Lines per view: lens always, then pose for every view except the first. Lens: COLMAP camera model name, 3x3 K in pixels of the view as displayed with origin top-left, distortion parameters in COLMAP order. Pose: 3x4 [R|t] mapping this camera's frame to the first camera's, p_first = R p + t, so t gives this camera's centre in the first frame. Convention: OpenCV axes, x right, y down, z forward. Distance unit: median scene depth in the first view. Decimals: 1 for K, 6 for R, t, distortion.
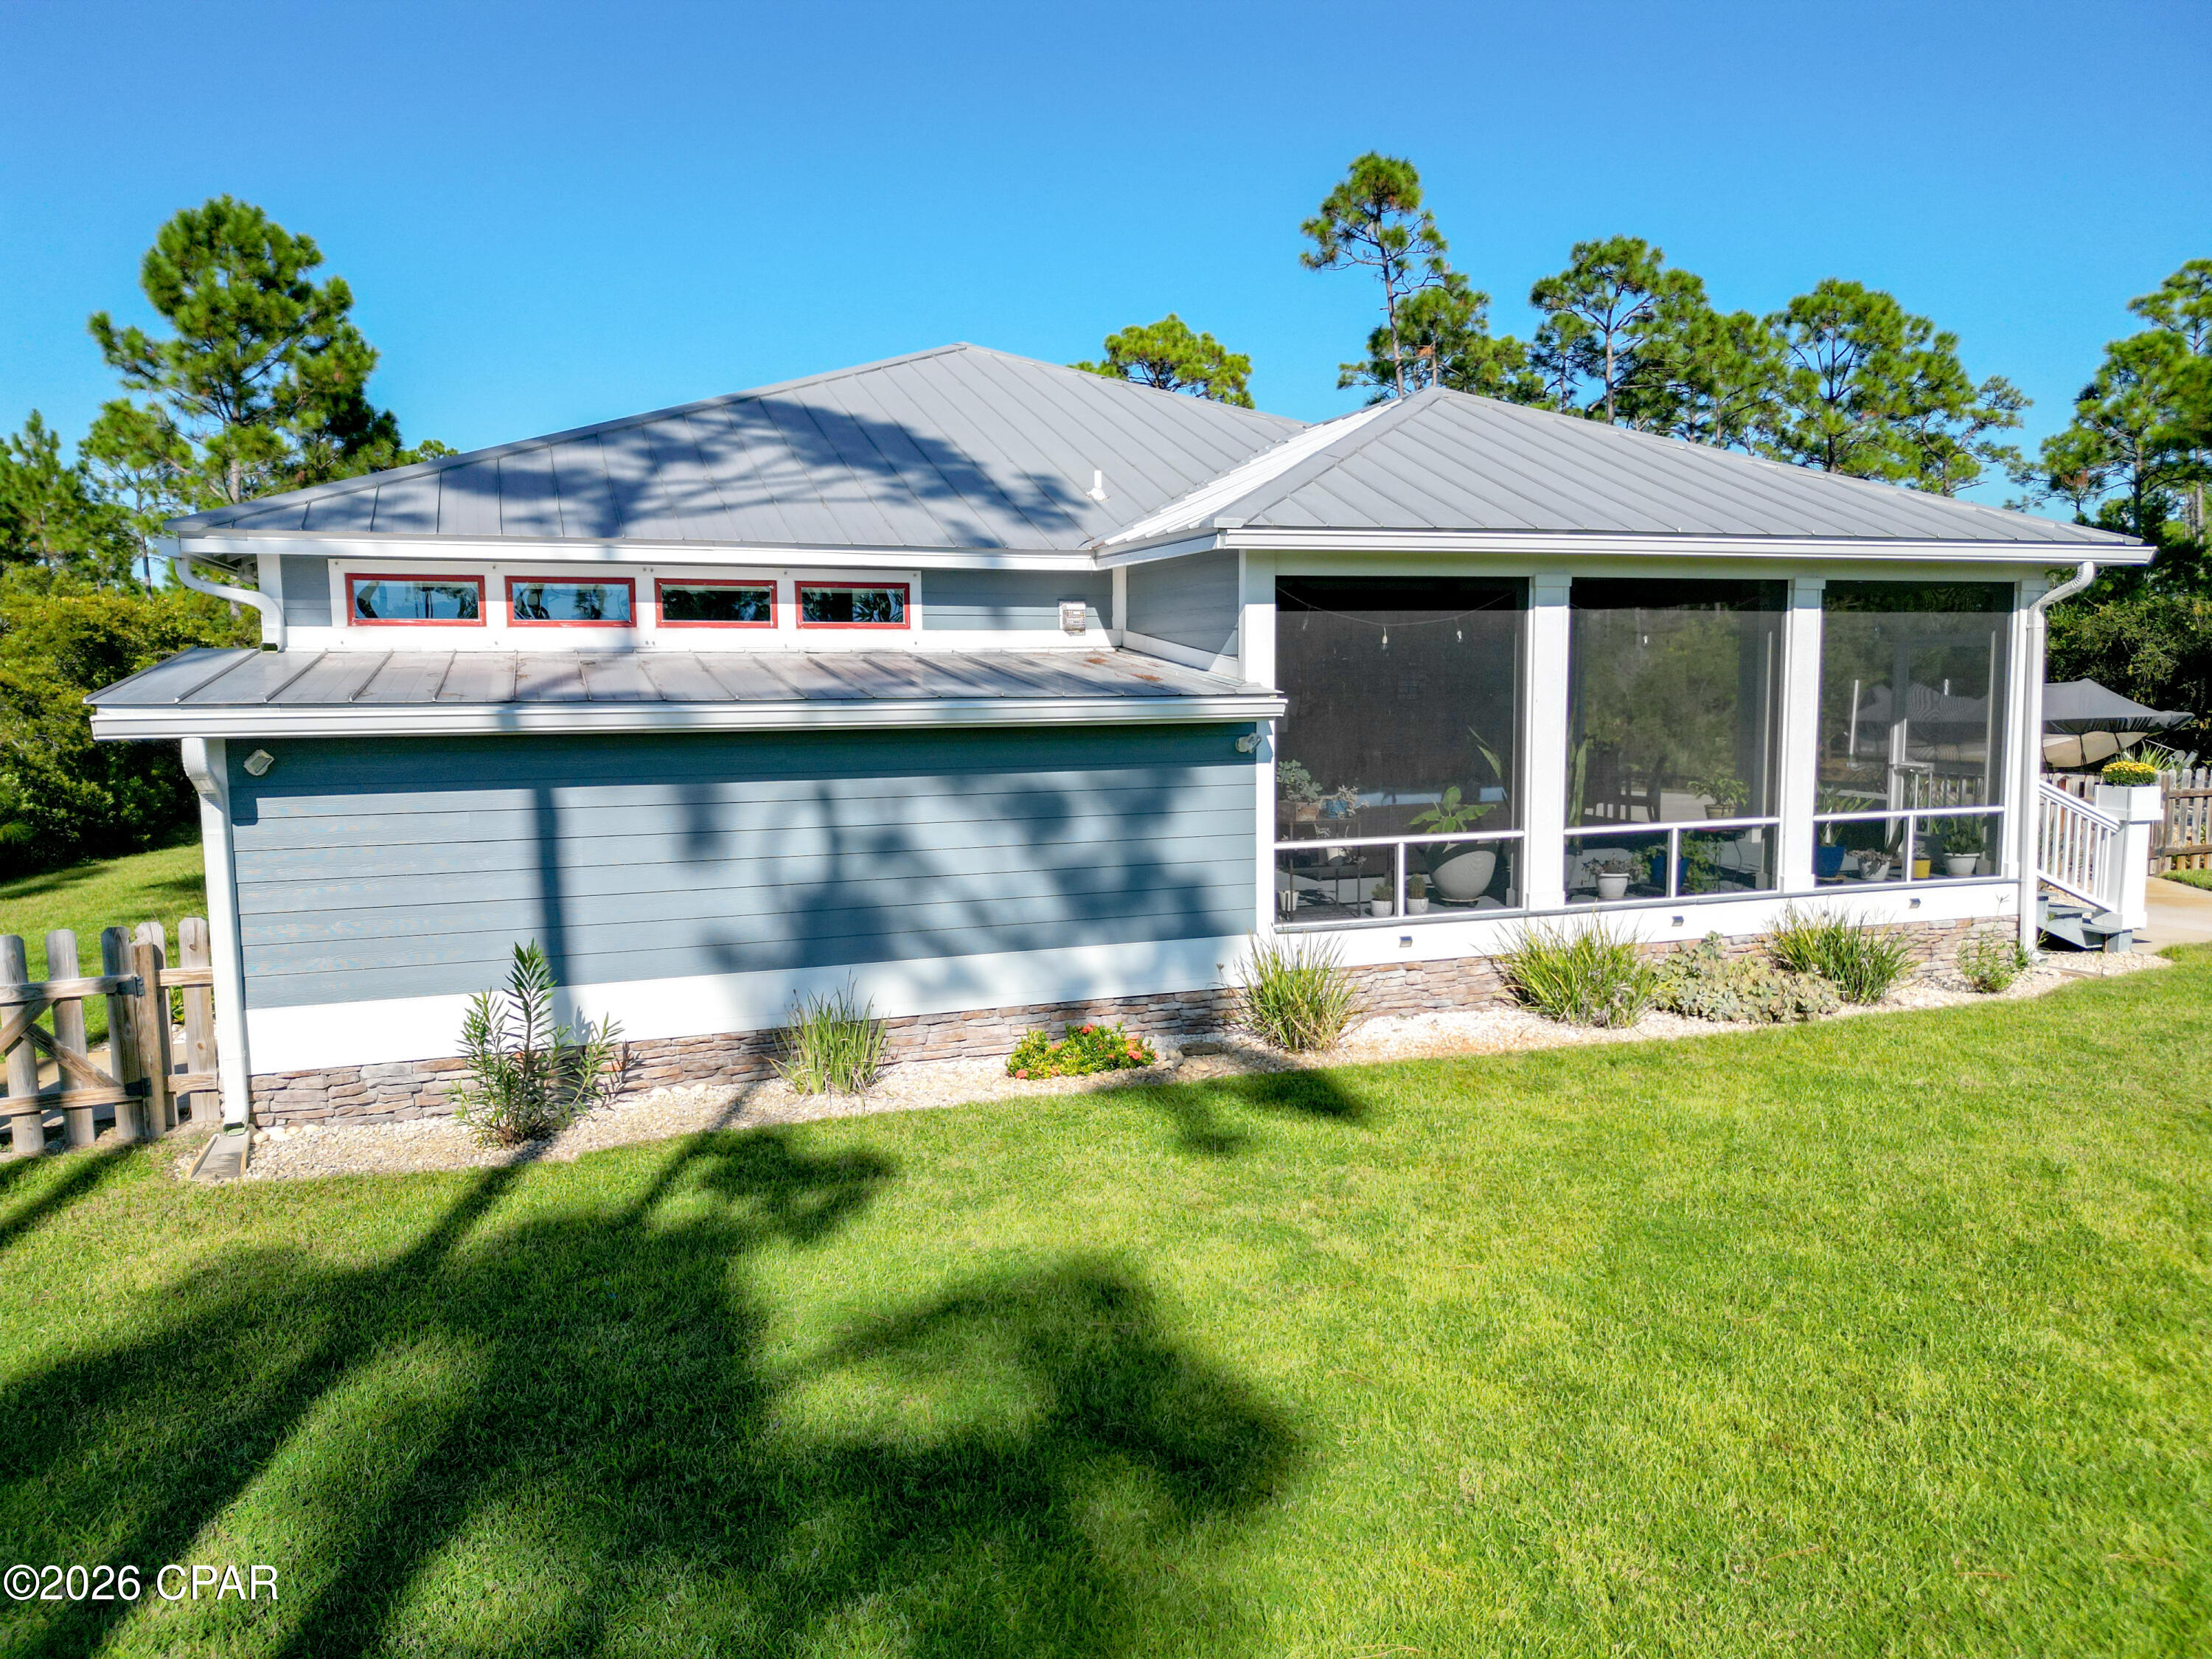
lens RADIAL K [[1552.2, 0, 1106.0], [0, 1552.2, 829.5], [0, 0, 1]] dist [0.002473, -0.002978]
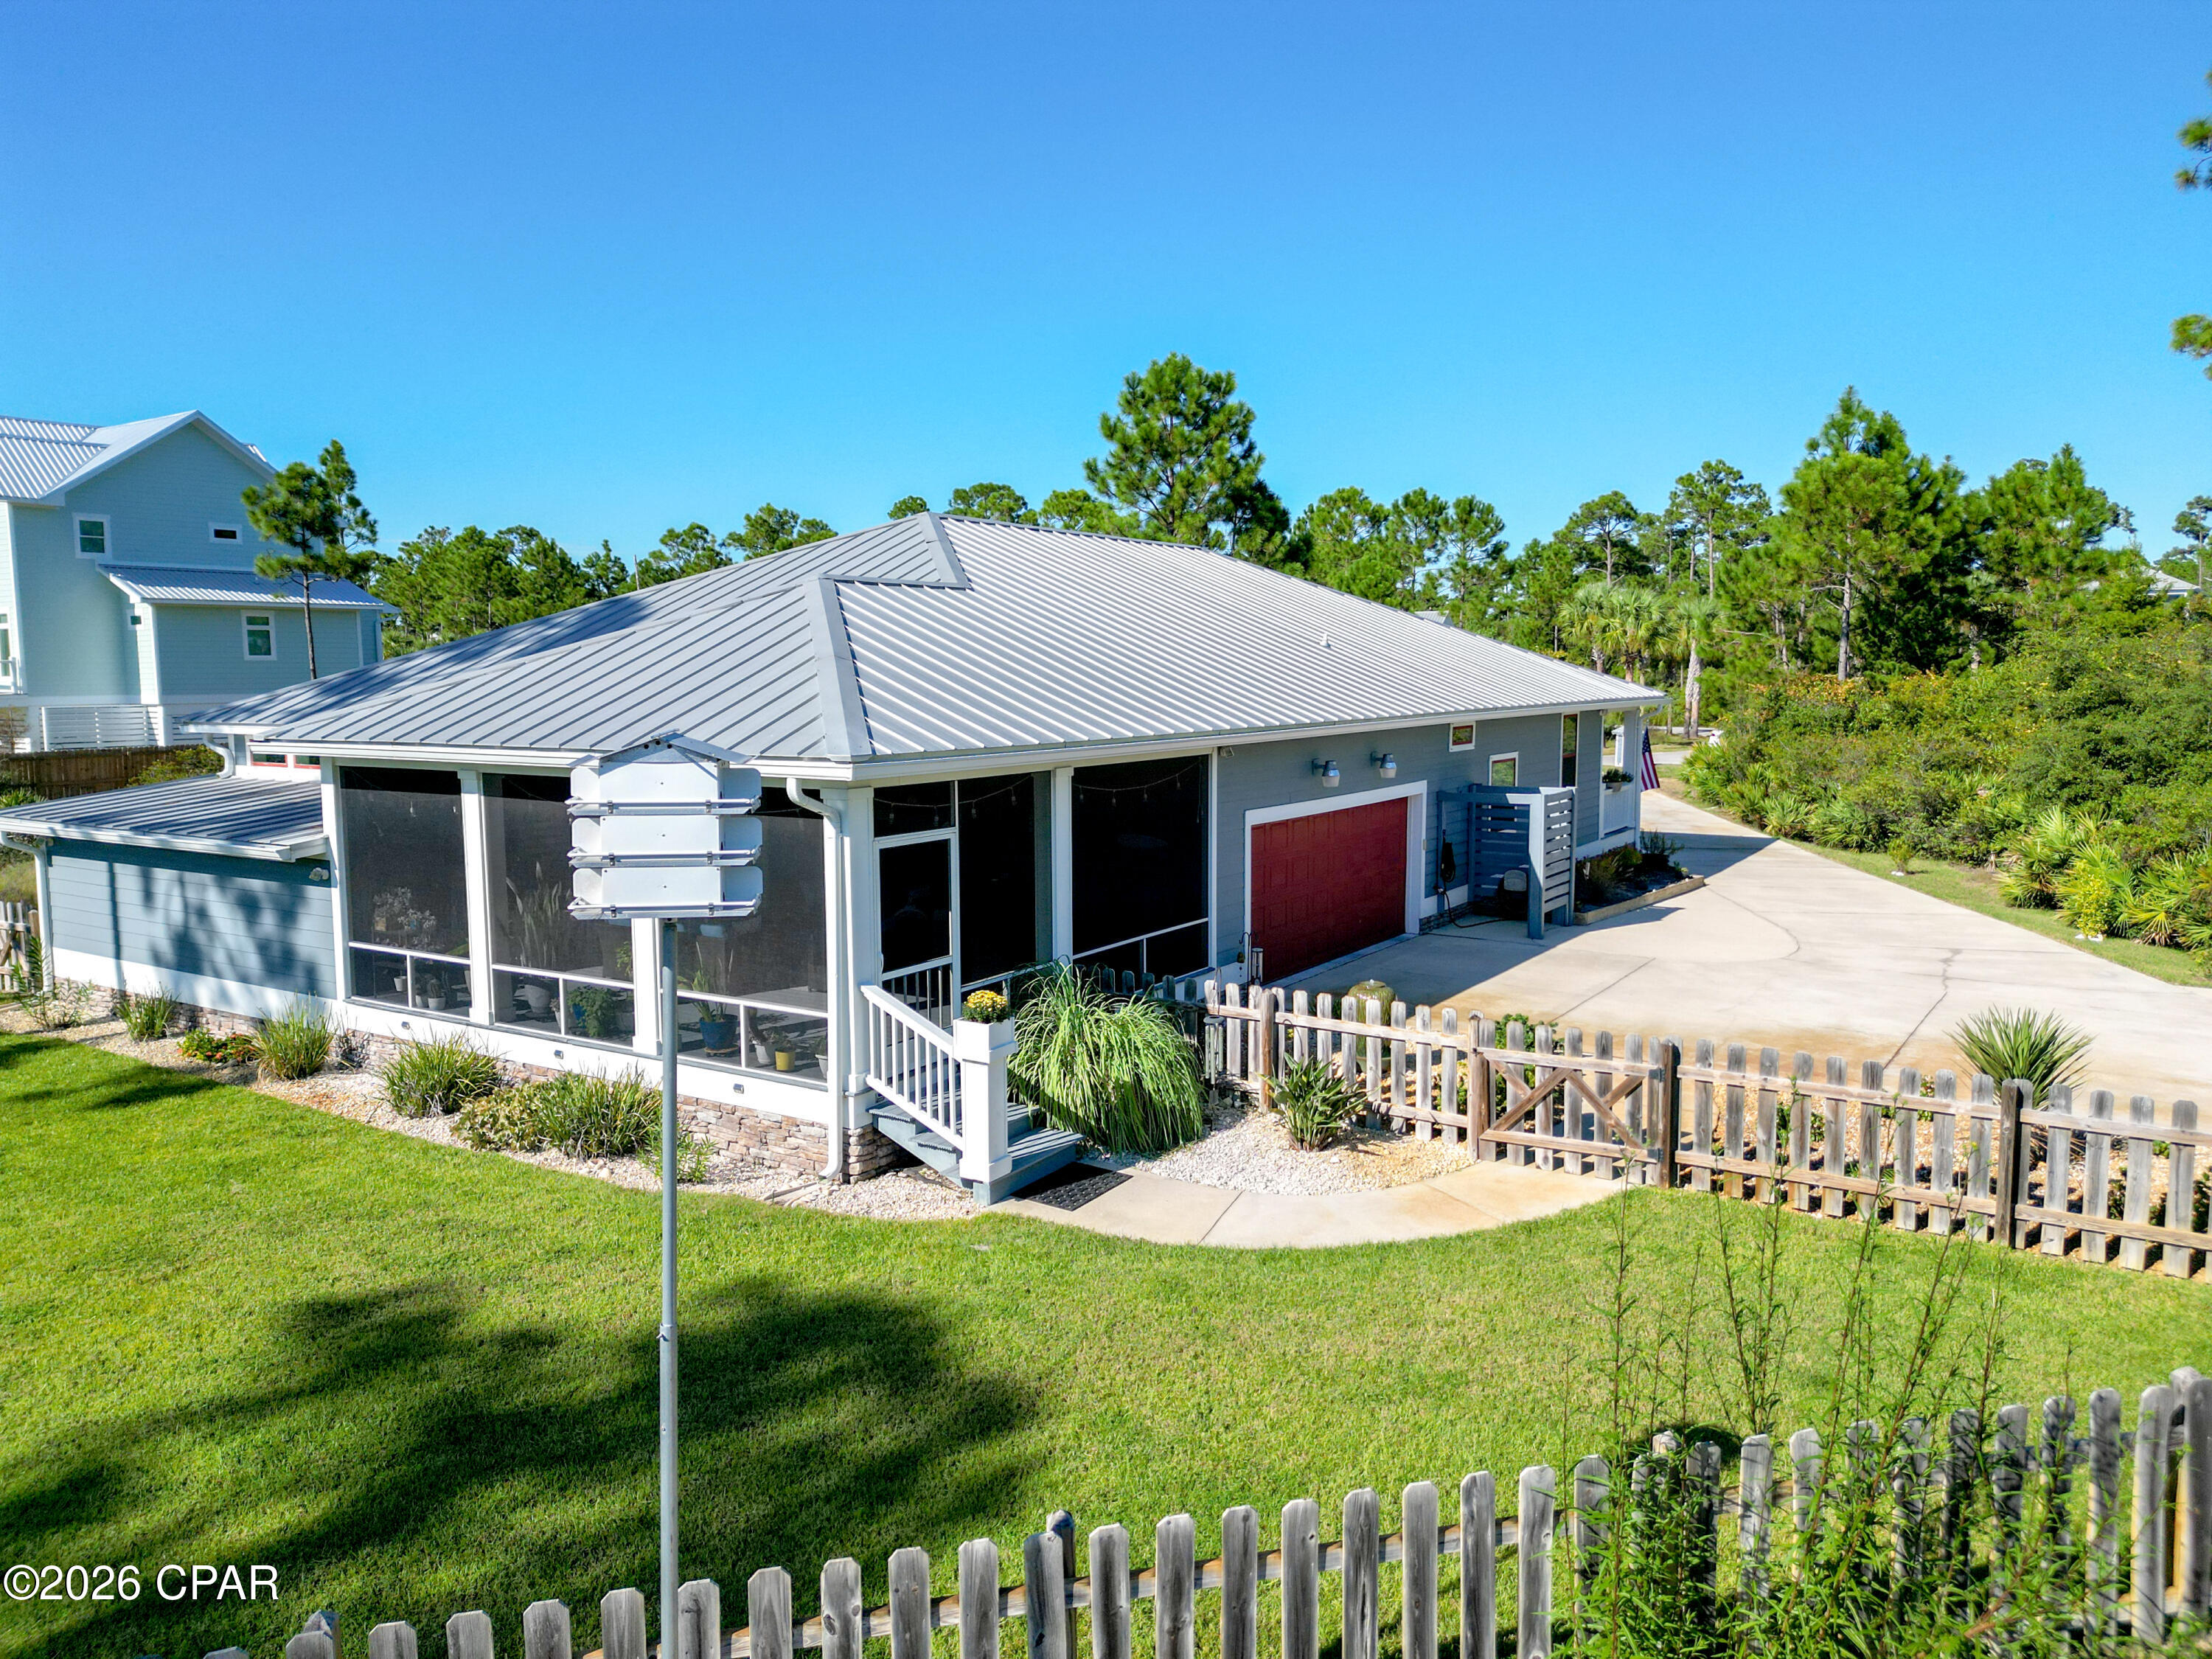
lens RADIAL K [[1552.2, 0, 1106.0], [0, 1552.2, 829.5], [0, 0, 1]] dist [0.002473, -0.002978]
pose [[0.601893, 0.033363, -0.797879, 1.766704], [-0.152986, 0.985439, -0.074202, -0.100620], [0.783786, 0.166726, 0.598233, 0.660486]]
